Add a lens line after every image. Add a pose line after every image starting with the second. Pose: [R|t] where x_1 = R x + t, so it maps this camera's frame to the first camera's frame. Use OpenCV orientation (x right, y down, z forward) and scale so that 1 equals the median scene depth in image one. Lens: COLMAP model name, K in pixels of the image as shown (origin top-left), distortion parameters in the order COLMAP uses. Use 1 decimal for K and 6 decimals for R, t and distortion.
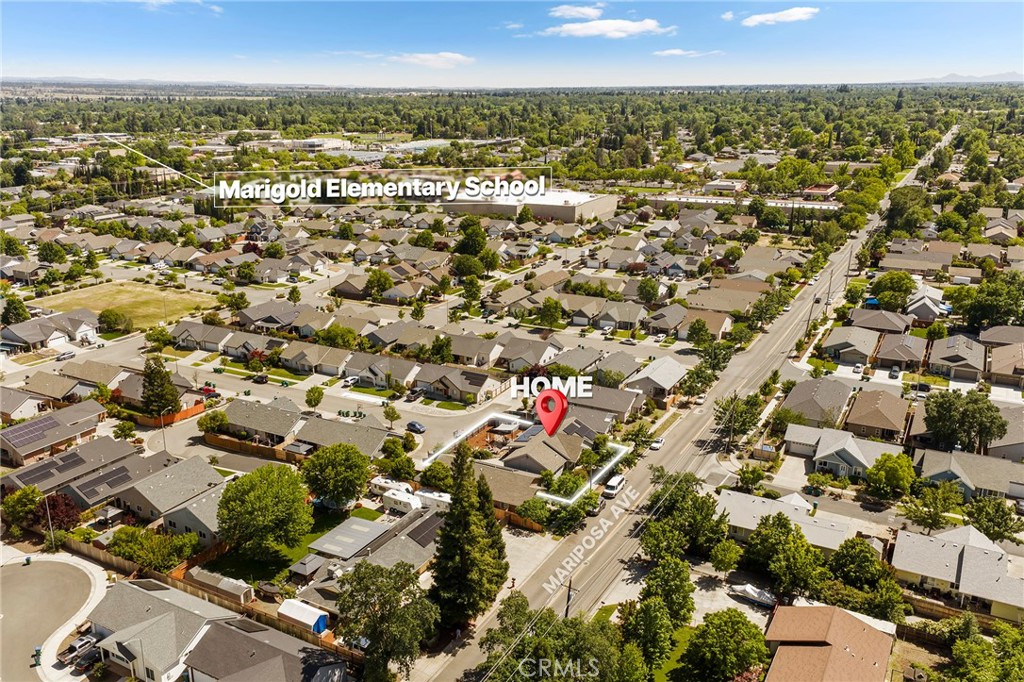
lens RADIAL K [[823.7, 0, 484.0], [0, 823.7, 345.0], [0, 0, 1]] dist [0.012687, -0.017409]
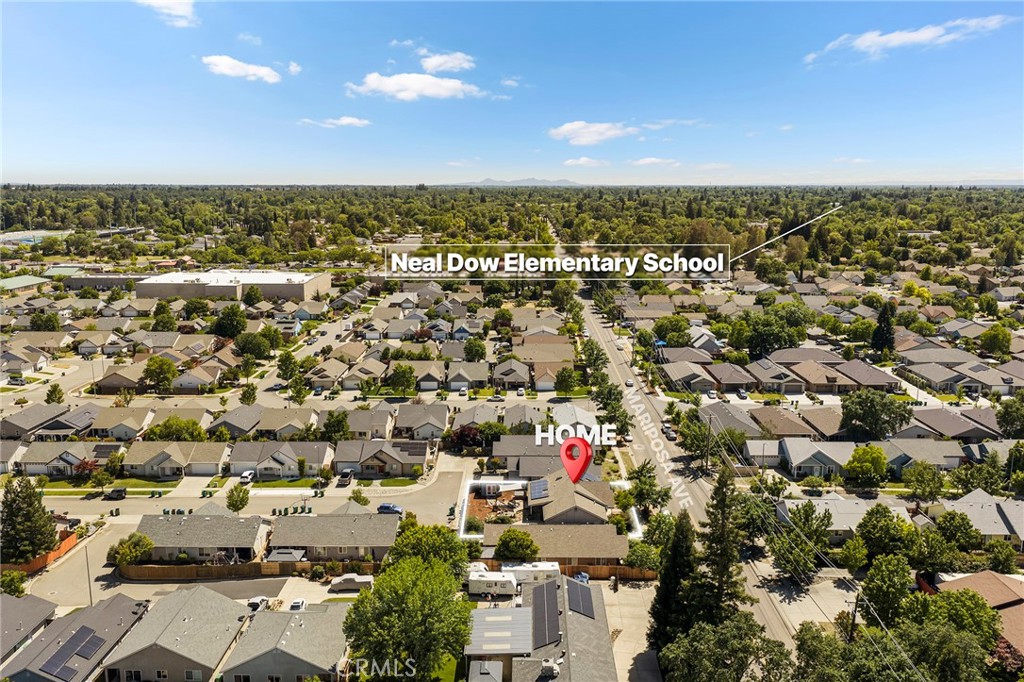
lens RADIAL K [[829.5, 0, 512.0], [0, 829.5, 341.0], [0, 0, 1]] dist [0.011964, -0.017901]
pose [[0.873585, -0.076802, 0.480573, -0.280572], [0.132170, 0.987797, -0.082395, 0.012333], [-0.468380, 0.135497, 0.873075, 0.135391]]
